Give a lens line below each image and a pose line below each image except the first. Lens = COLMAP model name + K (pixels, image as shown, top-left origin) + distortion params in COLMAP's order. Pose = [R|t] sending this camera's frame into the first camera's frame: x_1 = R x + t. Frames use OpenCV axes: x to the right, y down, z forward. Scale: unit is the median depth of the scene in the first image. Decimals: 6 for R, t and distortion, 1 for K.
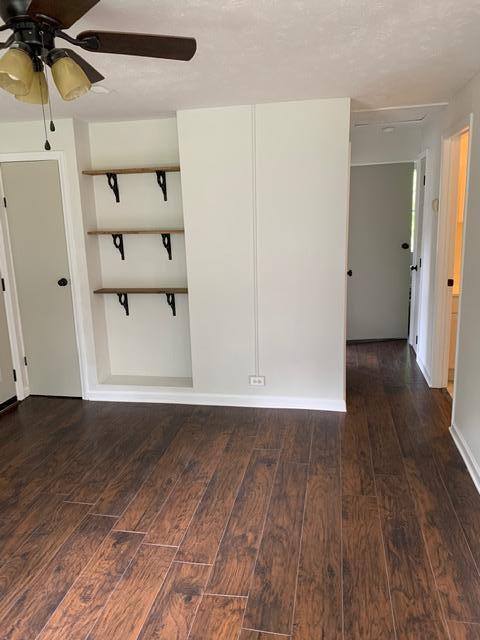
lens RADIAL K [[491.7, 0, 239.5], [0, 491.7, 311.6], [0, 0, 1]] dist [-0.002124, -0.003161]
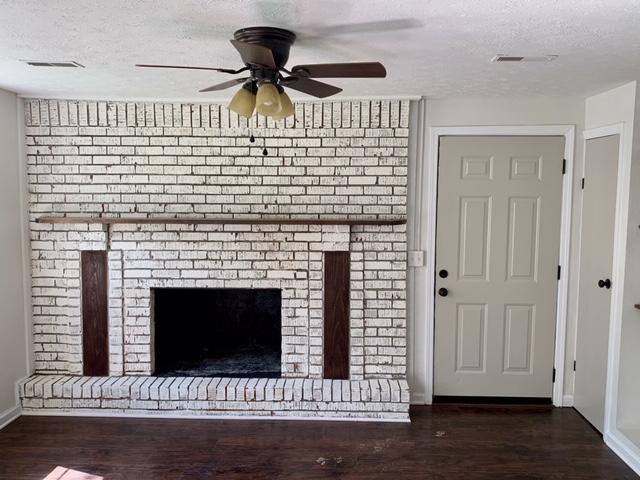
lens RADIAL K [[557.5, 0, 322.1], [0, 557.5, 242.7], [0, 0, 1]] dist [0.177874, -0.431868]
pose [[0.157545, 0.132099, -0.978637, 0.623526], [-0.212740, 0.972283, 0.096993, -0.158282], [0.964324, 0.192915, 0.181281, 0.521219]]
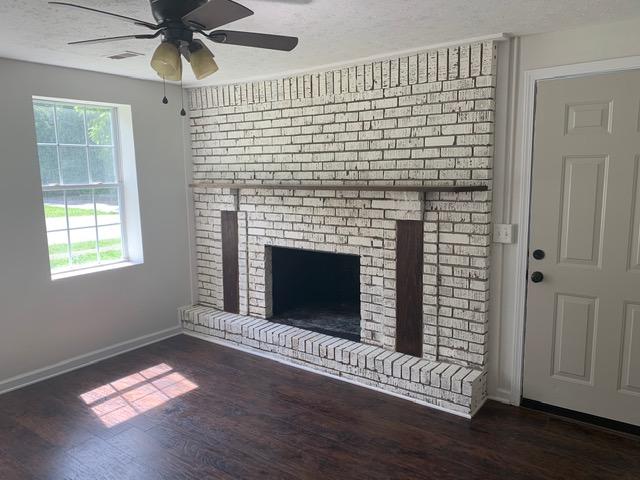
lens RADIAL K [[483.5, 0, 317.1], [0, 483.5, 243.2], [0, 0, 1]] dist [0.124356, -0.258333]
pose [[-0.422341, 0.177570, -0.888874, 0.371018], [-0.160423, 0.950501, 0.266105, -0.224457], [0.892128, 0.254983, -0.372949, 1.052847]]
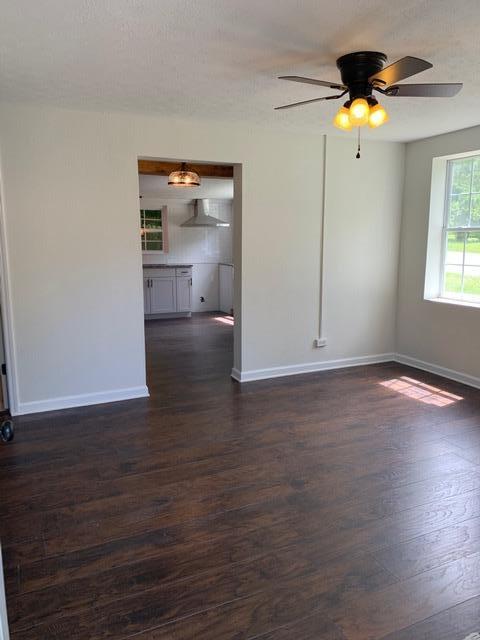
lens RADIAL K [[491.7, 0, 239.5], [0, 491.7, 311.6], [0, 0, 1]] dist [-0.002124, -0.003161]
pose [[-0.593215, -0.087506, 0.800274, -0.847398], [0.190287, 0.950665, 0.245003, -0.180280], [-0.782232, 0.297621, -0.547297, 1.320305]]
